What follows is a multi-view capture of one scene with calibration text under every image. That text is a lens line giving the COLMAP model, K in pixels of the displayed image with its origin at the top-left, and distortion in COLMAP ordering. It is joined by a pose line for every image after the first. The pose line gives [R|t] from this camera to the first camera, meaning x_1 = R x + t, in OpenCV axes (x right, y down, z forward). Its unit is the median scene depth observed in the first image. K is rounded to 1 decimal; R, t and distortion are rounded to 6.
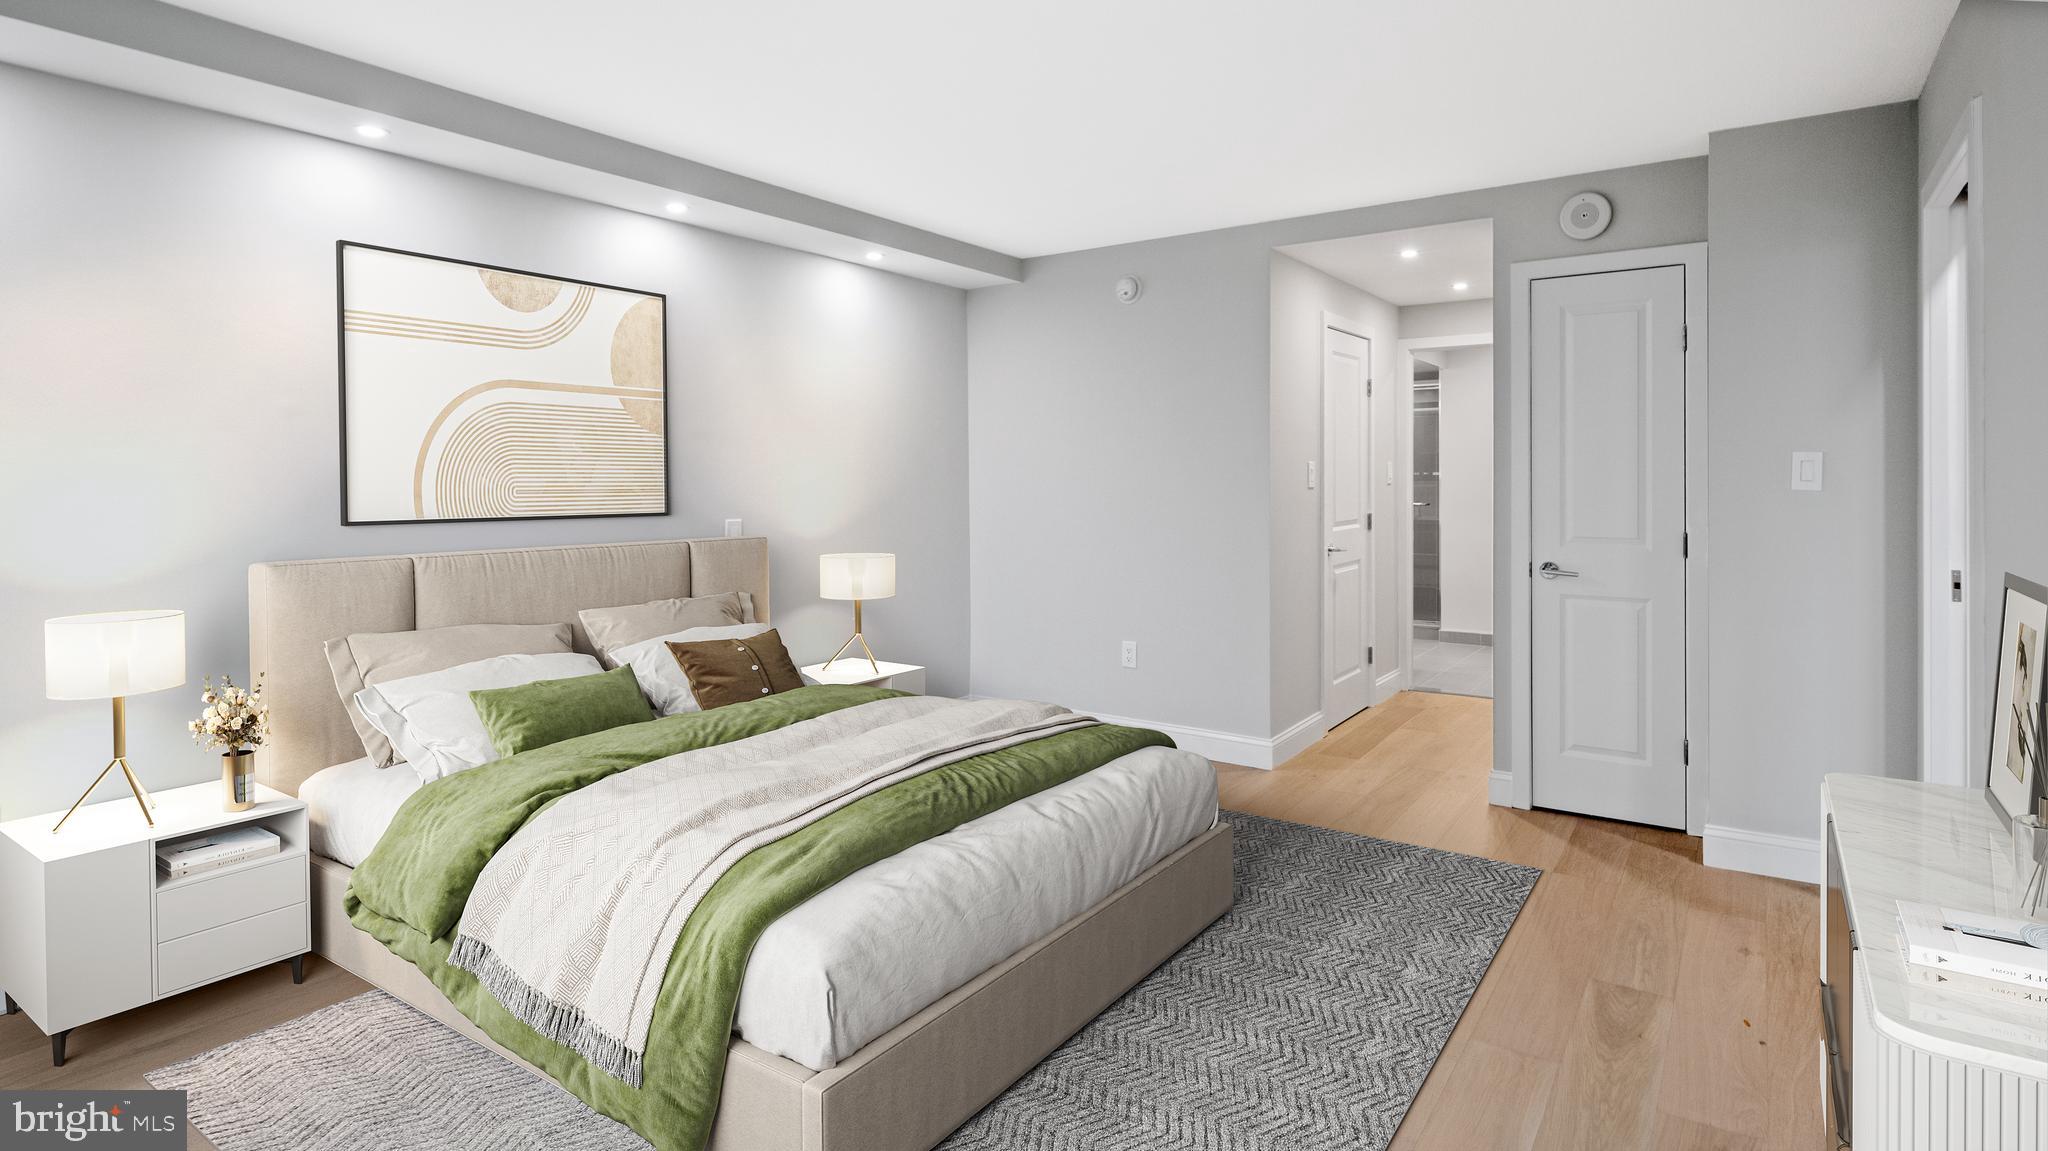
lens RADIAL K [[1038.8, 0, 1015.2], [0, 1038.8, 489.5], [0, 0, 1]] dist [-0.000651, -0.001112]
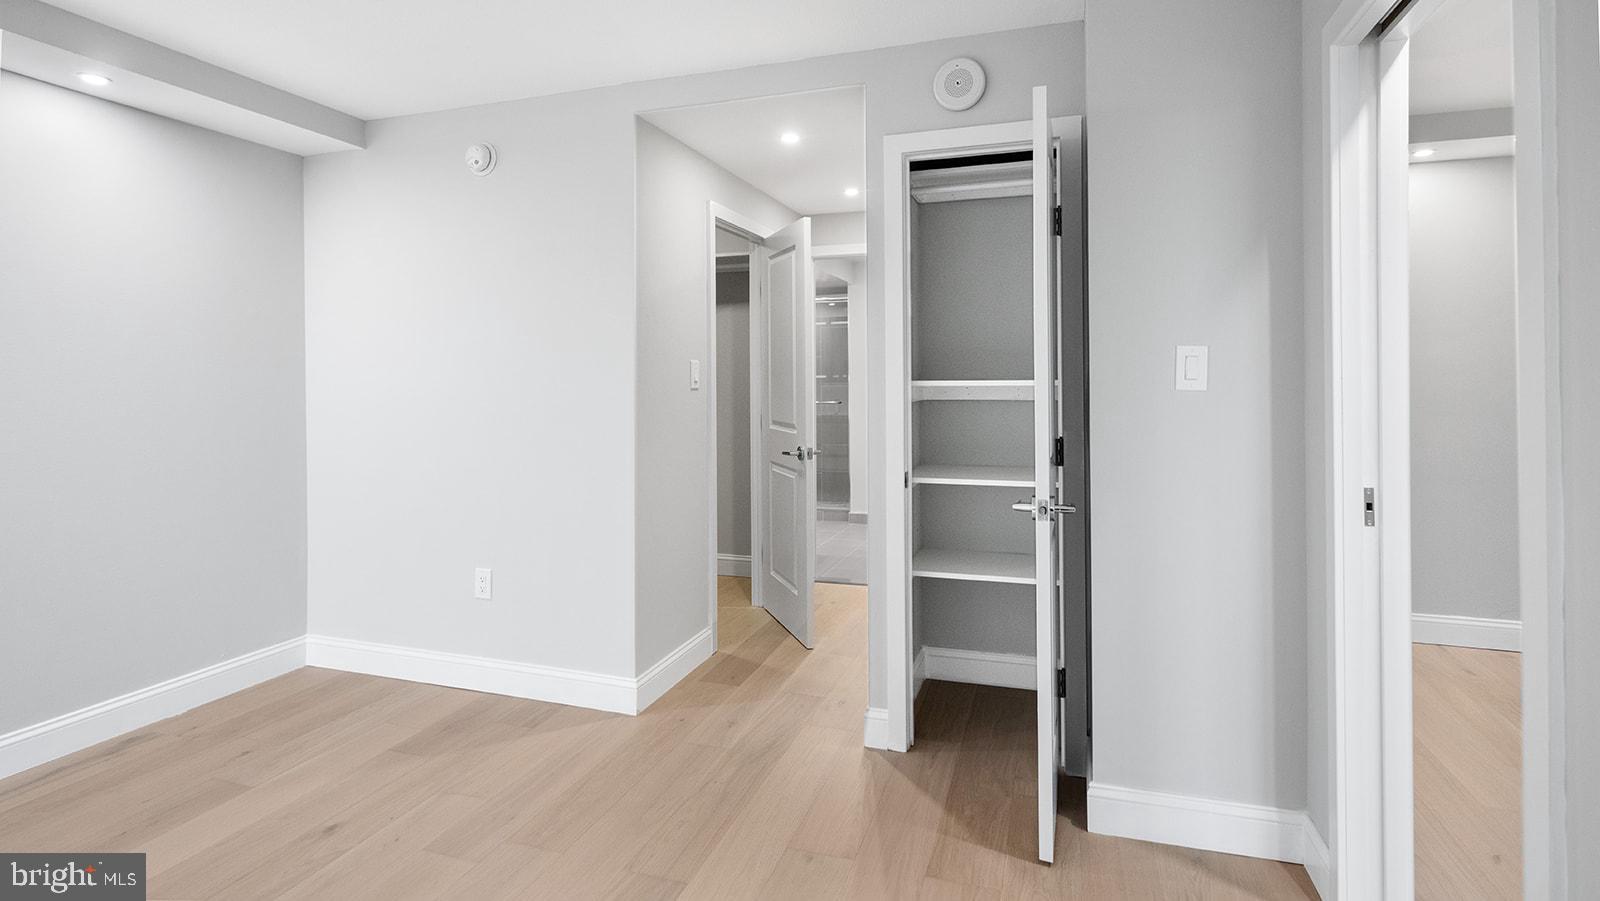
lens RADIAL K [[797.2, 0, 771.0], [0, 797.2, 379.0], [0, 0, 1]] dist [-0.000165, -0.000527]
pose [[0.965624, 0.000432, 0.259944, 0.177634], [0.003074, 0.999910, -0.013083, -0.000693], [-0.259926, 0.013433, 0.965535, 0.317378]]
